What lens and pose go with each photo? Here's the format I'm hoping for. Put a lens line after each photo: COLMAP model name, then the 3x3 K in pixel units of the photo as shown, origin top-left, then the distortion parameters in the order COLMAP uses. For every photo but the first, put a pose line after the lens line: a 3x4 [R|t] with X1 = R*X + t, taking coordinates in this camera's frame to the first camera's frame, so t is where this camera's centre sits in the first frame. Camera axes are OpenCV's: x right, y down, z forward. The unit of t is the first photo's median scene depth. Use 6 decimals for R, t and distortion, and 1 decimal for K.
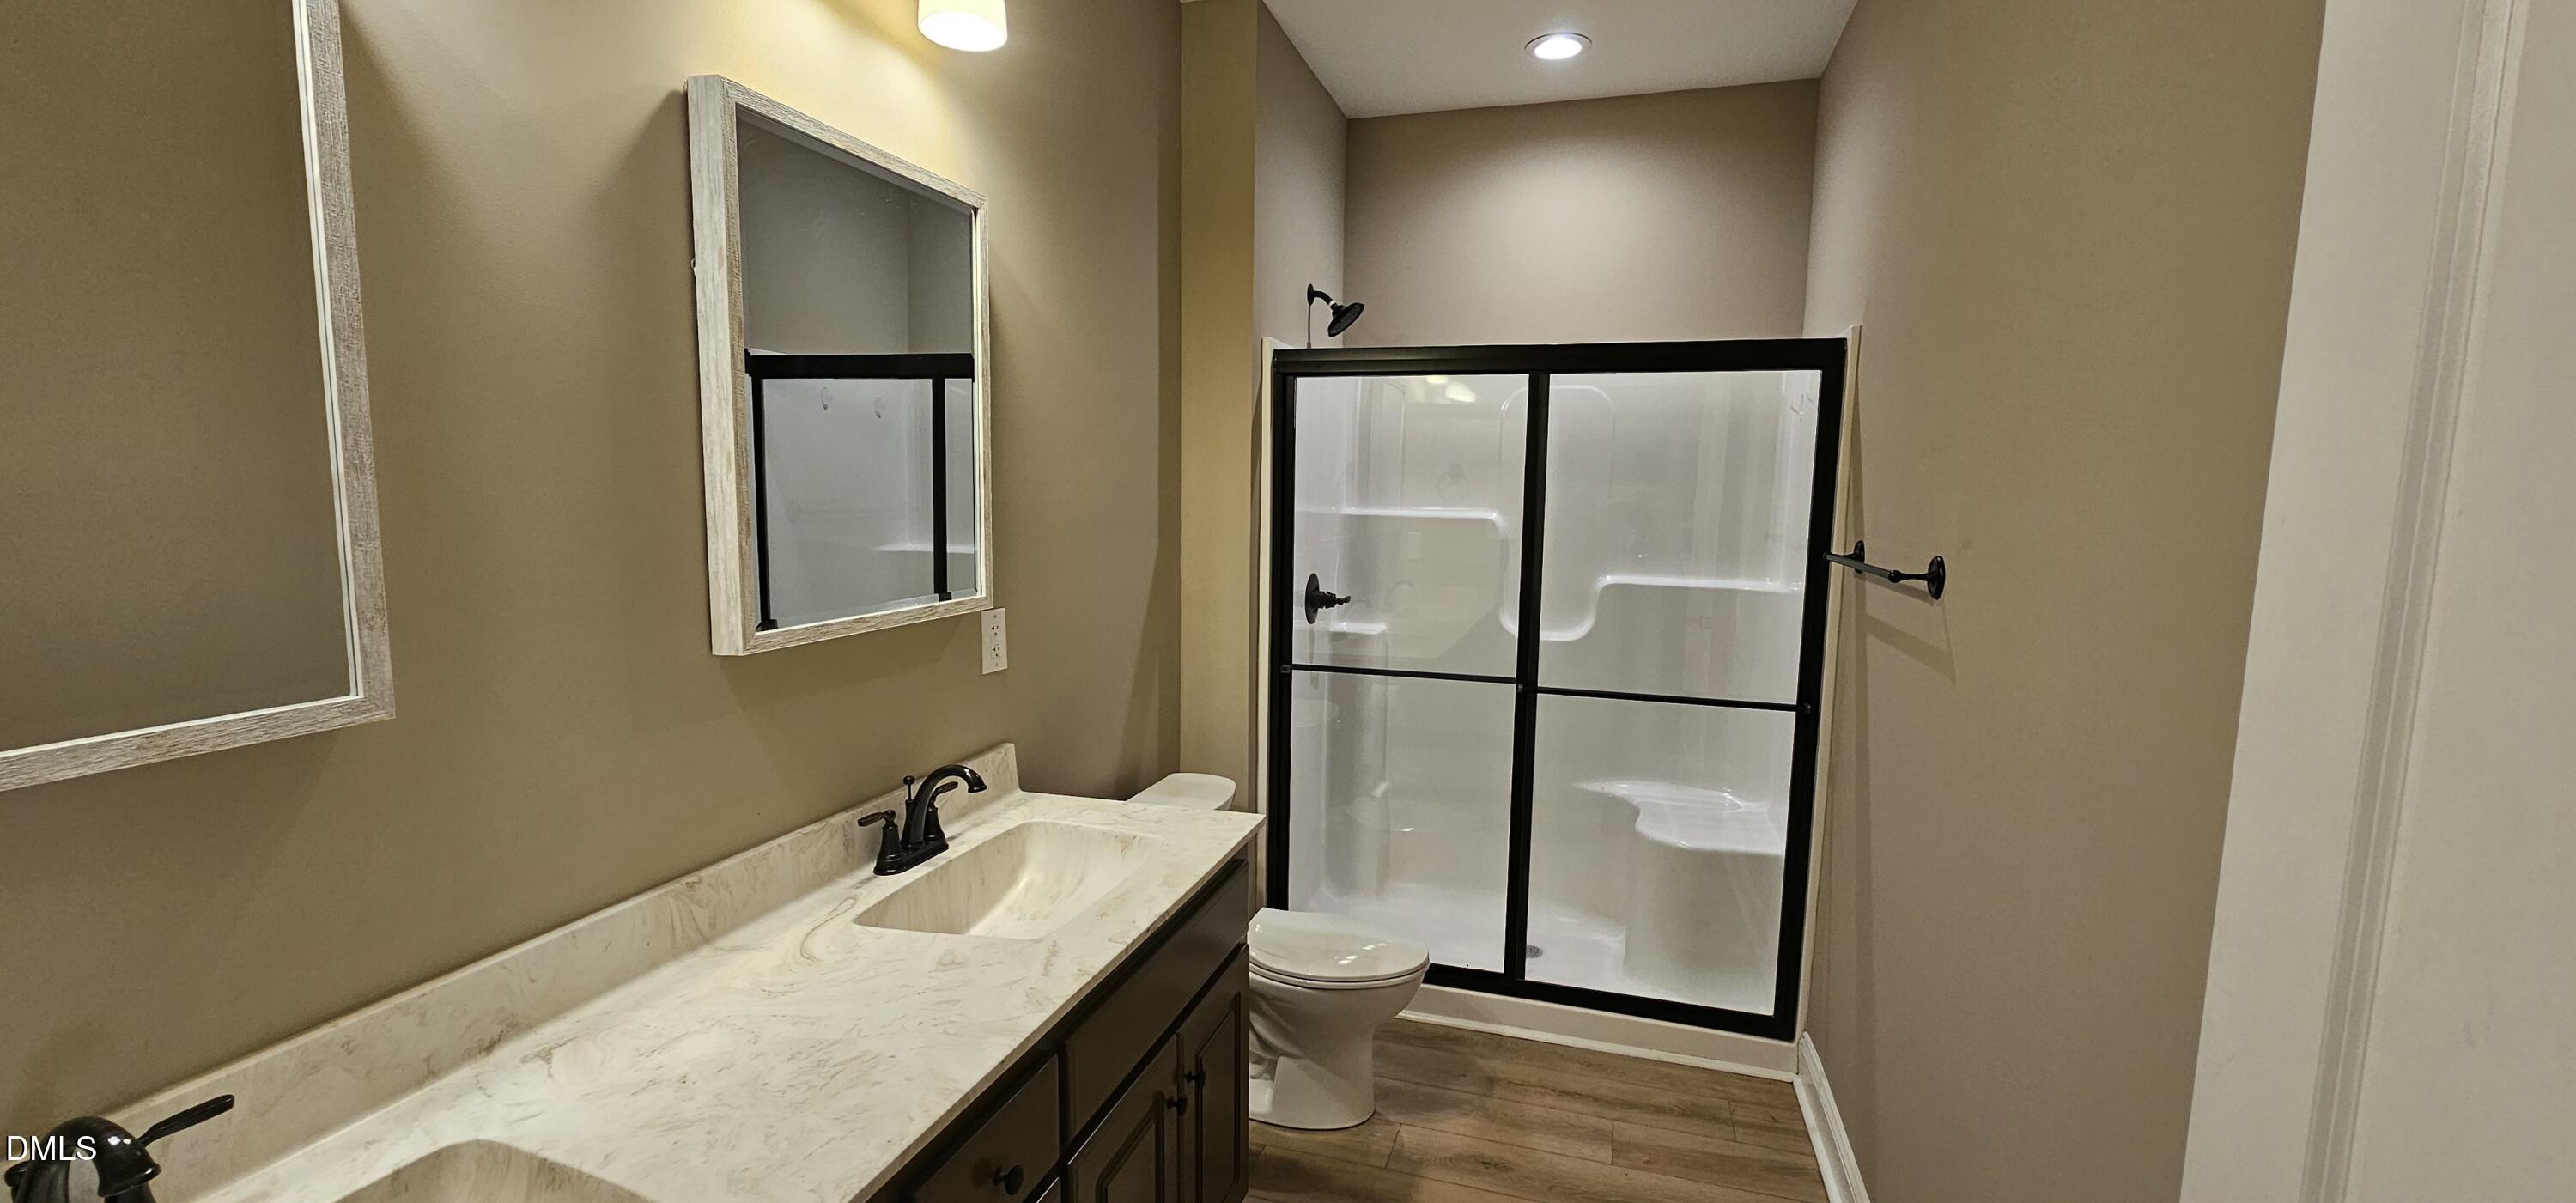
lens RADIAL K [[1043.1, 0, 1286.6], [0, 1043.1, 601.3], [0, 0, 1]] dist [0.003772, 0.000321]
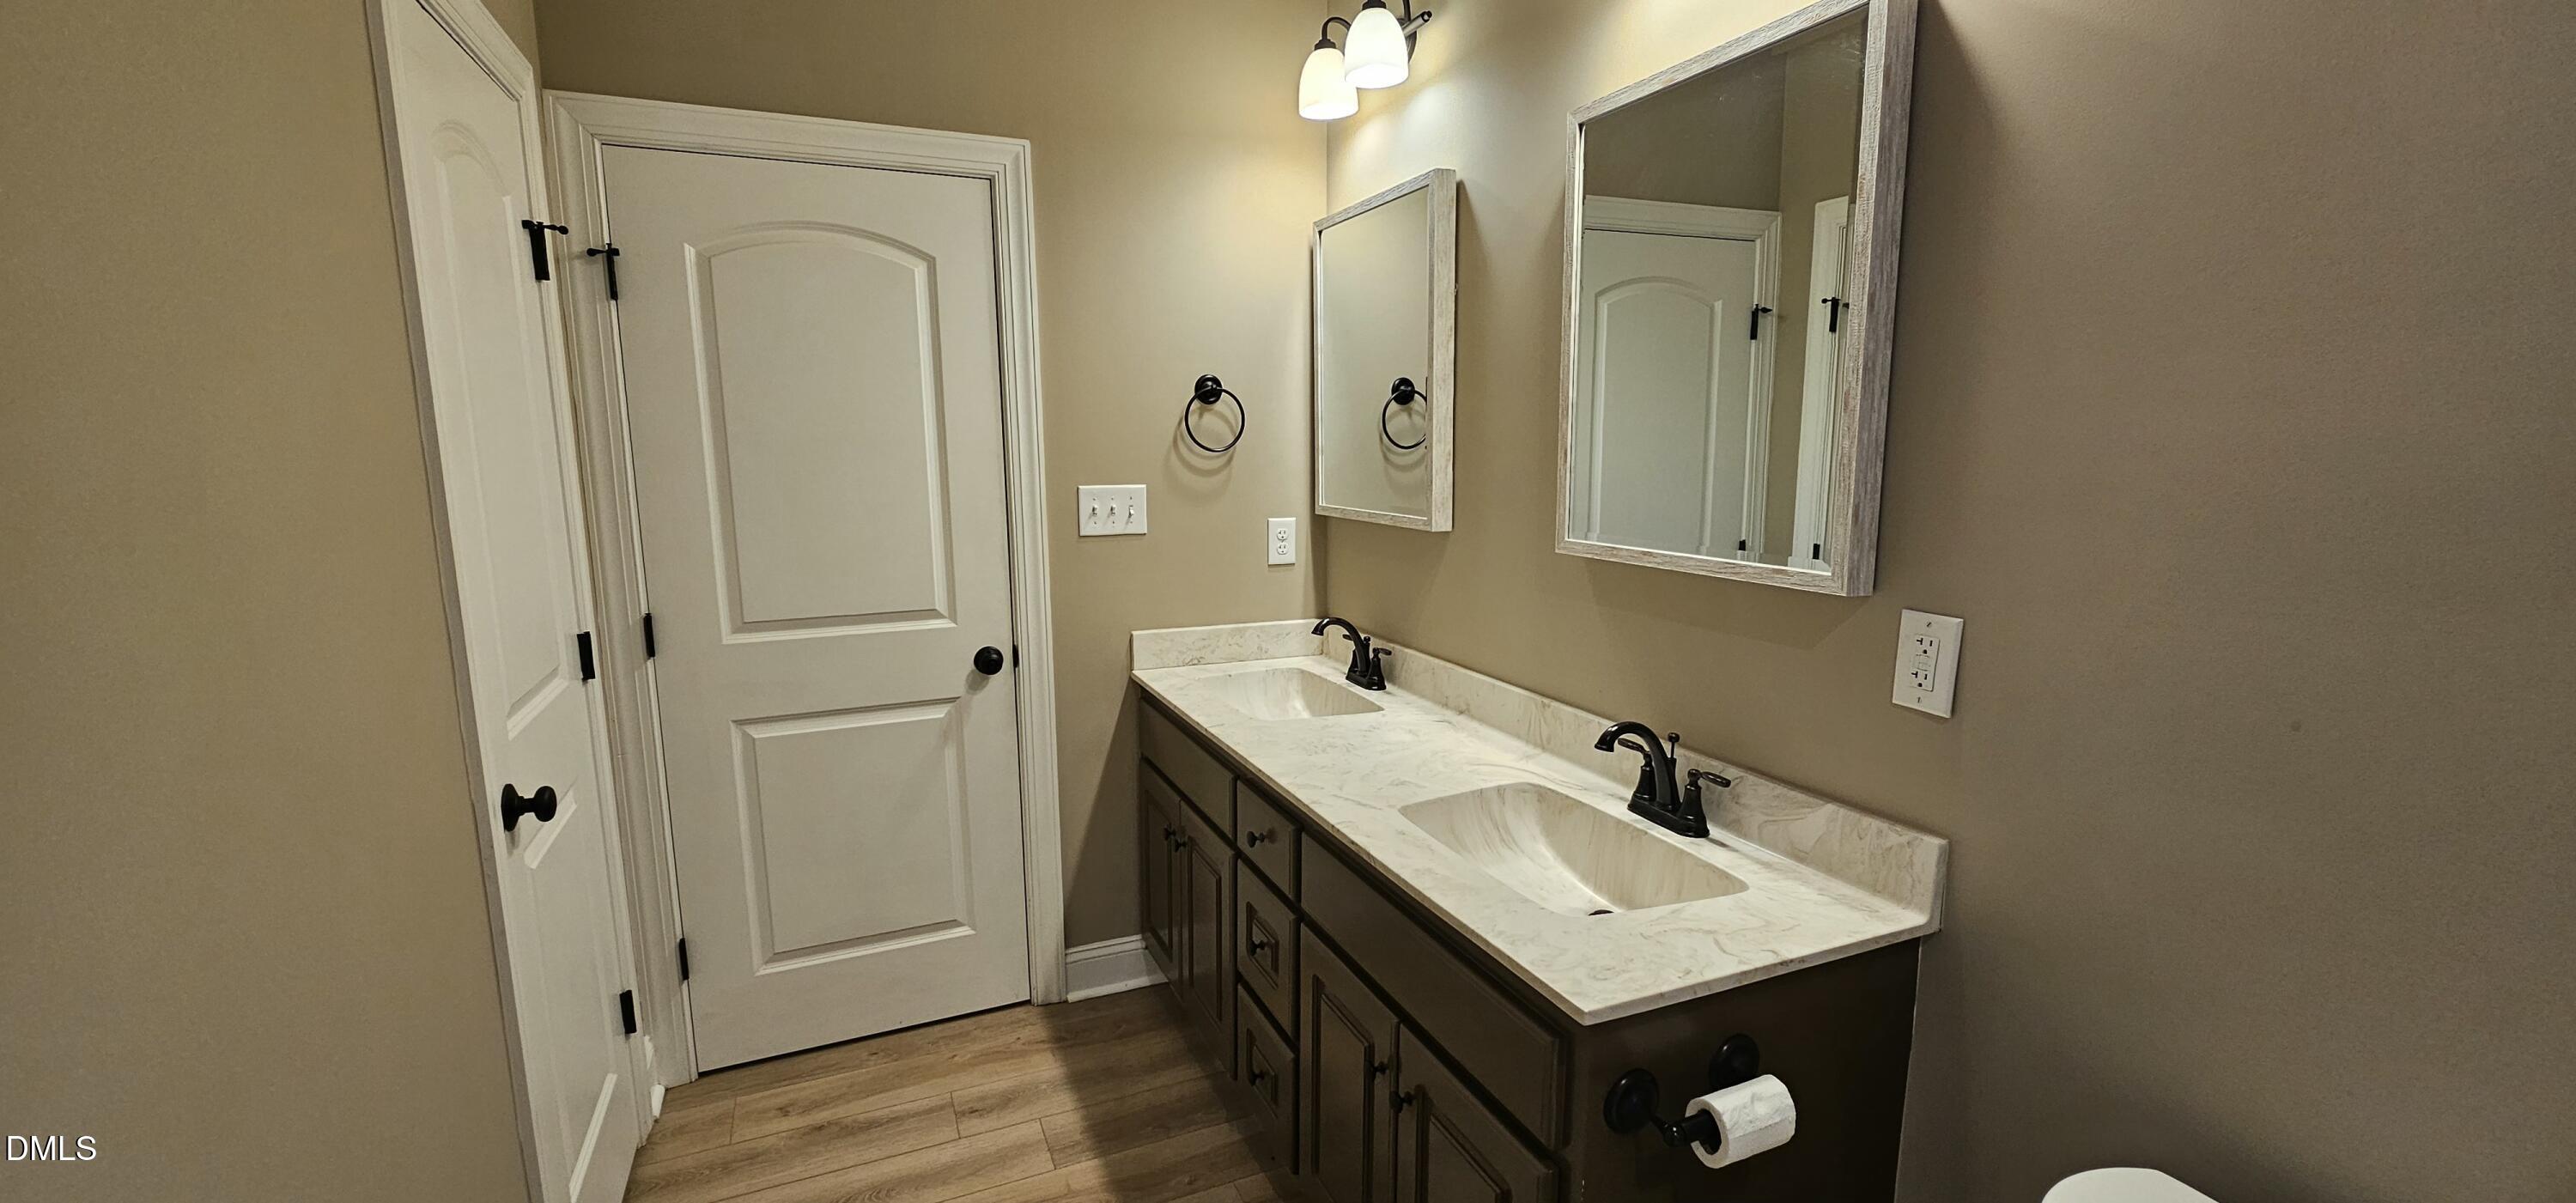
lens RADIAL K [[1043.1, 0, 1287.2], [0, 1043.1, 593.1], [0, 0, 1]] dist [0.003772, 0.000321]
pose [[-0.744920, 0.088804, -0.661217, 0.525290], [-0.081464, 0.971577, 0.222263, -0.139349], [0.662161, 0.219434, -0.716513, 1.481649]]
